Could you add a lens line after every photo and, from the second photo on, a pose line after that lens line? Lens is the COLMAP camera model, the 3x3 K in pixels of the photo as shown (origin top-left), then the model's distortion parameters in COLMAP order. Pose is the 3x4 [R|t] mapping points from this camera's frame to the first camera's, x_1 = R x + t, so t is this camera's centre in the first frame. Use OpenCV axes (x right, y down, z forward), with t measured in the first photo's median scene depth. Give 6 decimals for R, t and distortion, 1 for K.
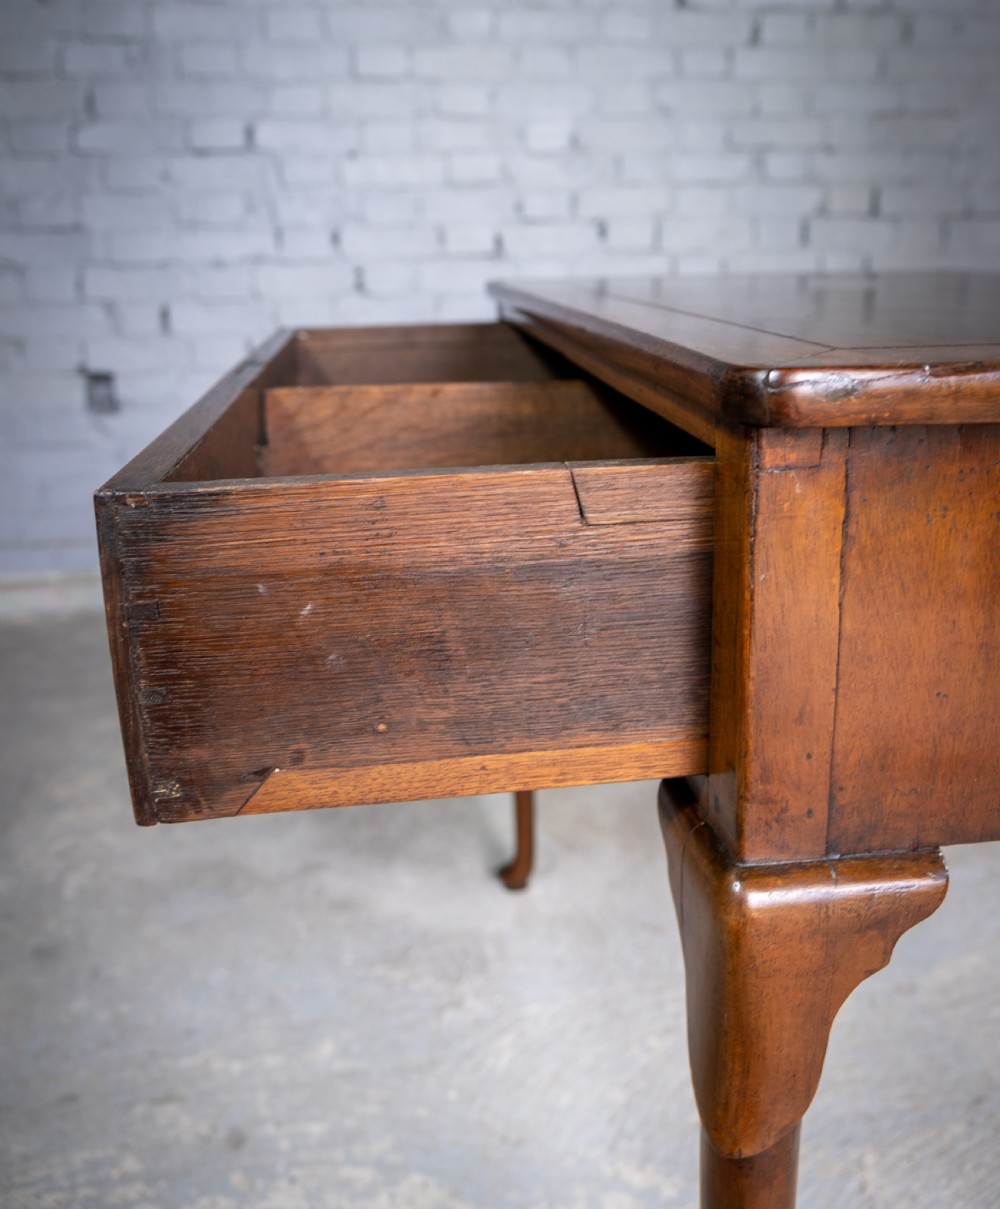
lens RADIAL K [[1053.2, 0, 504.7], [0, 1053.2, 466.0], [0, 0, 1]] dist [-0.024351, 0.011142]
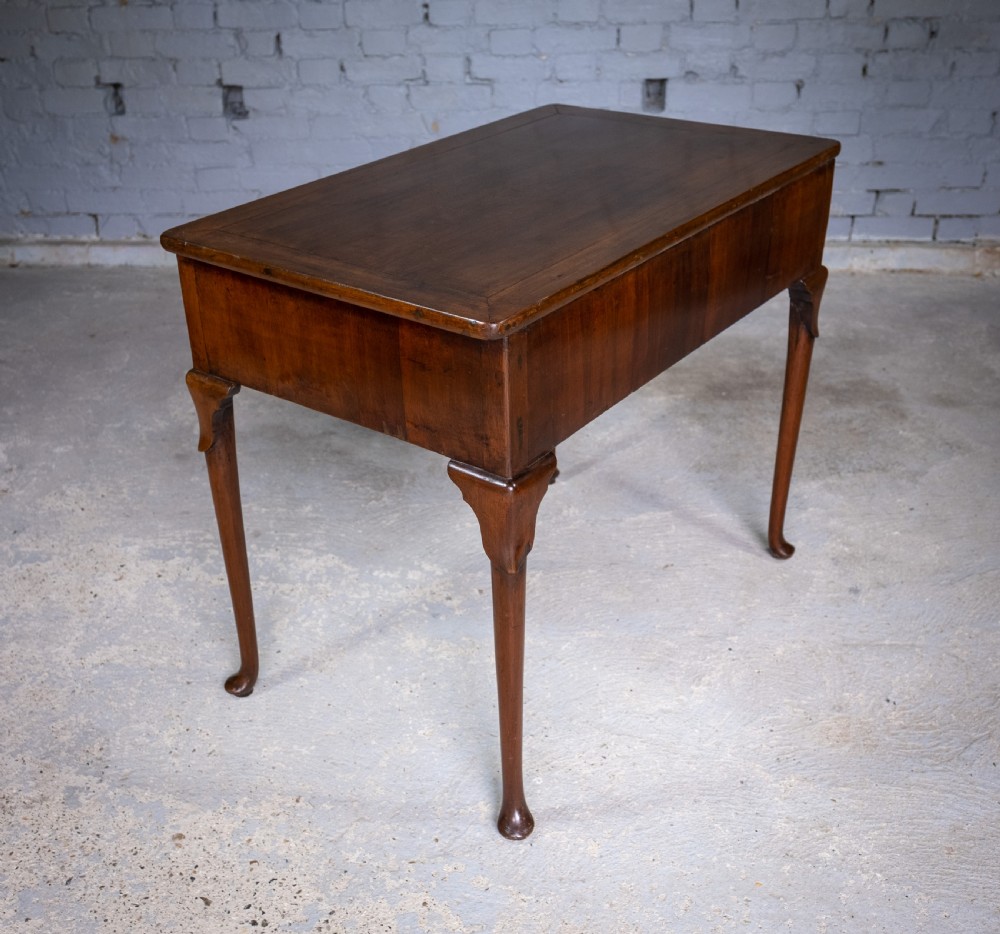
lens RADIAL K [[1162.9, 0, 473.4], [0, 1162.9, 476.0], [0, 0, 1]] dist [-0.001367, 0.000000]
pose [[0.972257, 0.106968, -0.208023, 0.276329], [-0.037472, 0.949054, 0.312878, -0.095696], [0.230893, -0.296403, 0.926733, -0.448364]]
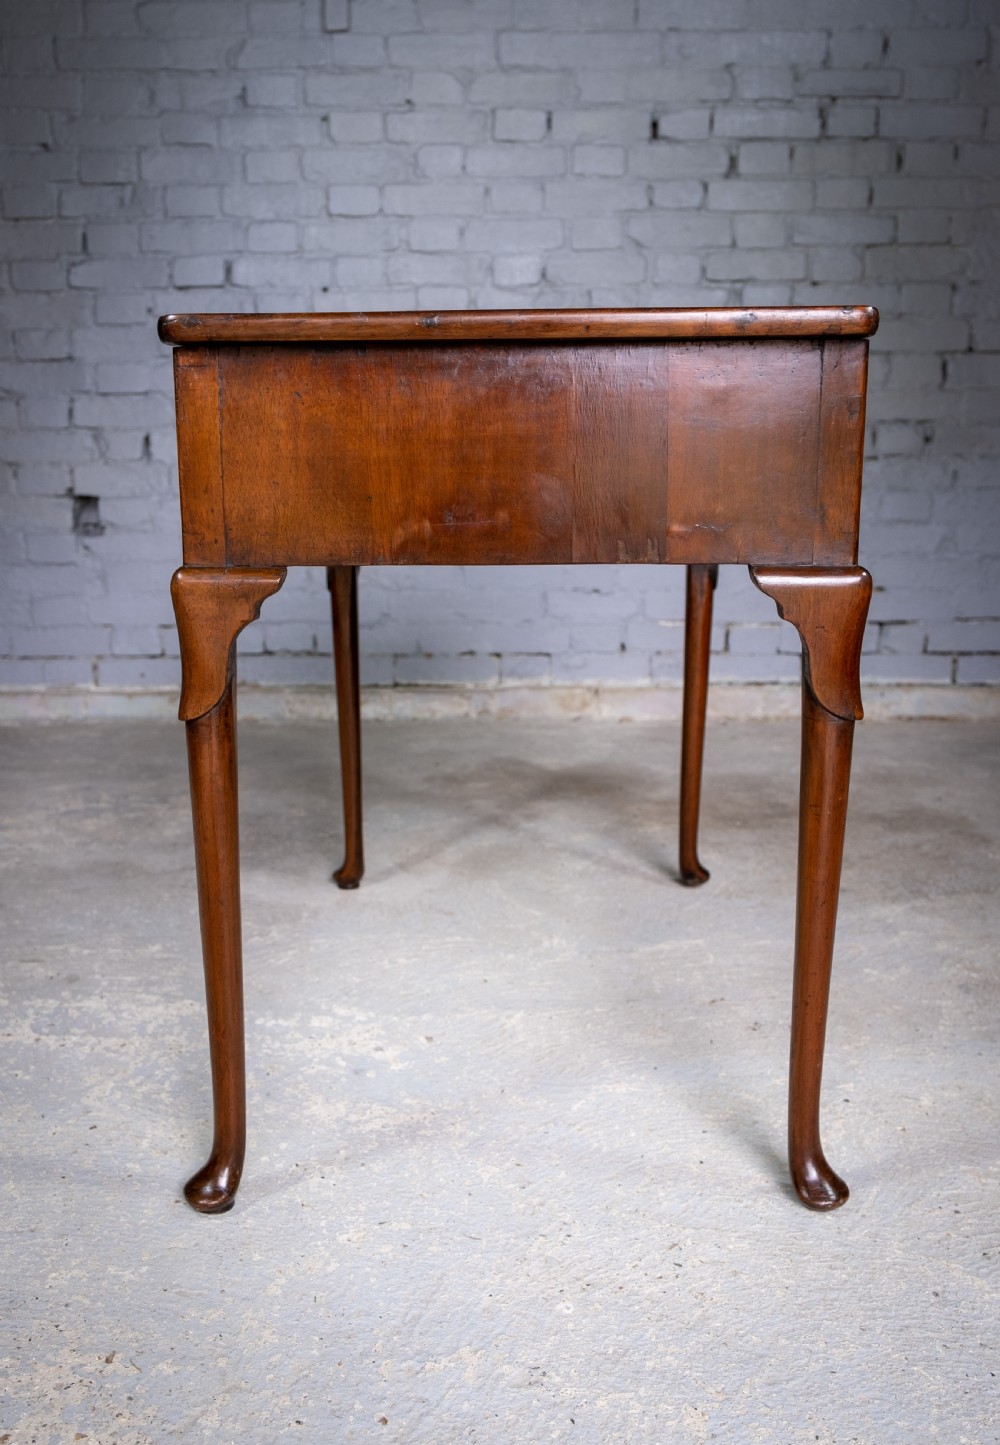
lens RADIAL K [[1314.1, 0, 461.0], [0, 1314.1, 693.2], [0, 0, 1]] dist [-0.013120, 0.005425]
pose [[0.987466, 0.039085, -0.152918, 0.208516], [-0.040975, 0.999118, -0.009227, 0.112363], [0.152422, 0.015377, 0.988196, -0.263996]]
